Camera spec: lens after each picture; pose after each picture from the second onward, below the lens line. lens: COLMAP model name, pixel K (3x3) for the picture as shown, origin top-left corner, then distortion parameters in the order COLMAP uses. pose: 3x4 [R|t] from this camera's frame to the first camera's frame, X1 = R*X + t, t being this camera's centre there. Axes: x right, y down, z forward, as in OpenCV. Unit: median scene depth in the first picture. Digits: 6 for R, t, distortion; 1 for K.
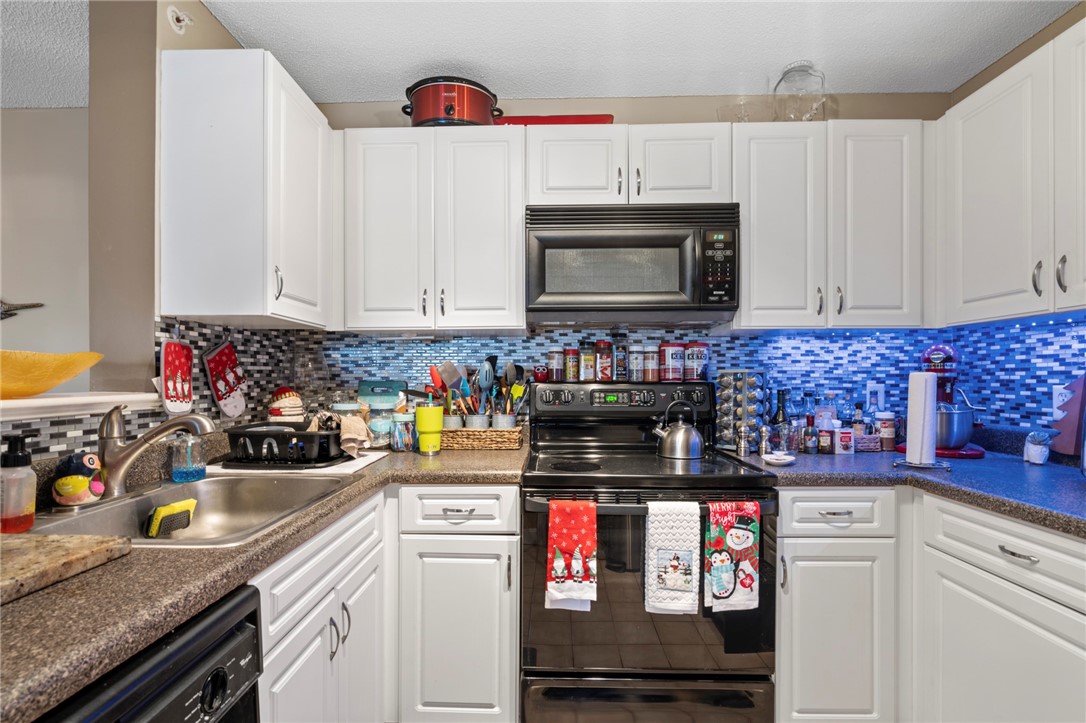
lens RADIAL K [[502.8, 0, 540.7], [0, 502.8, 382.5], [0, 0, 1]] dist [-0.000781, 0.001164]
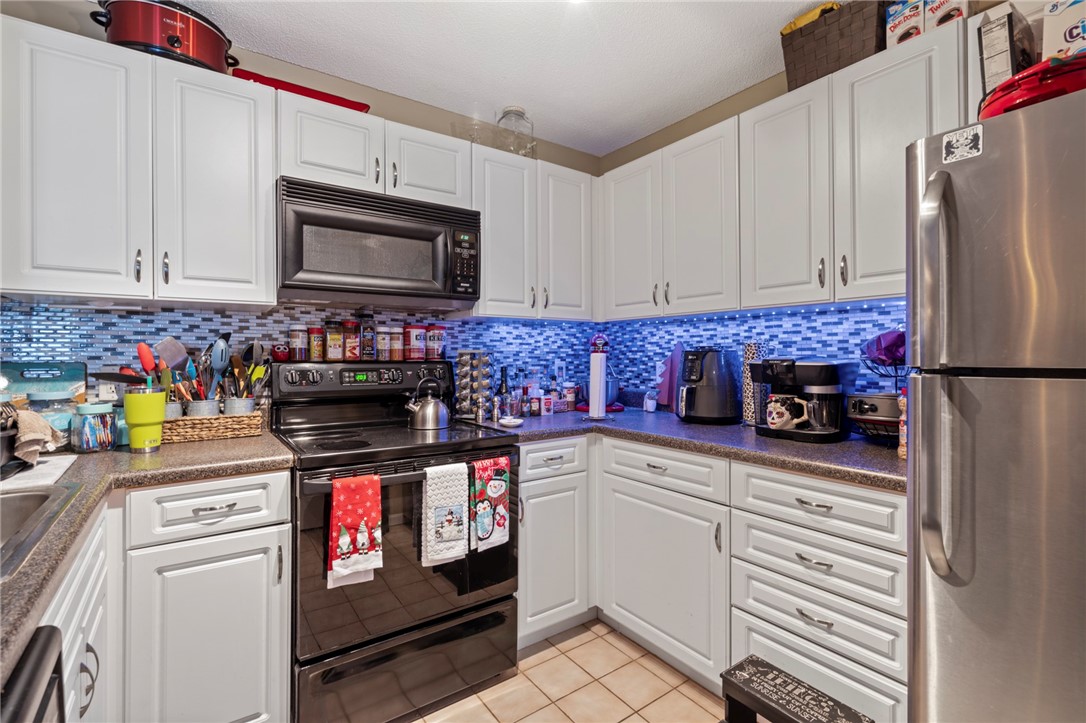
lens RADIAL K [[495.5, 0, 543.0], [0, 495.5, 356.9], [0, 0, 1]] dist [0.000623, 0.000600]
pose [[0.804277, -0.001622, 0.594253, -0.178460], [0.005872, 0.999969, -0.005218, -0.002774], [-0.594226, 0.007687, 0.804261, -0.037308]]
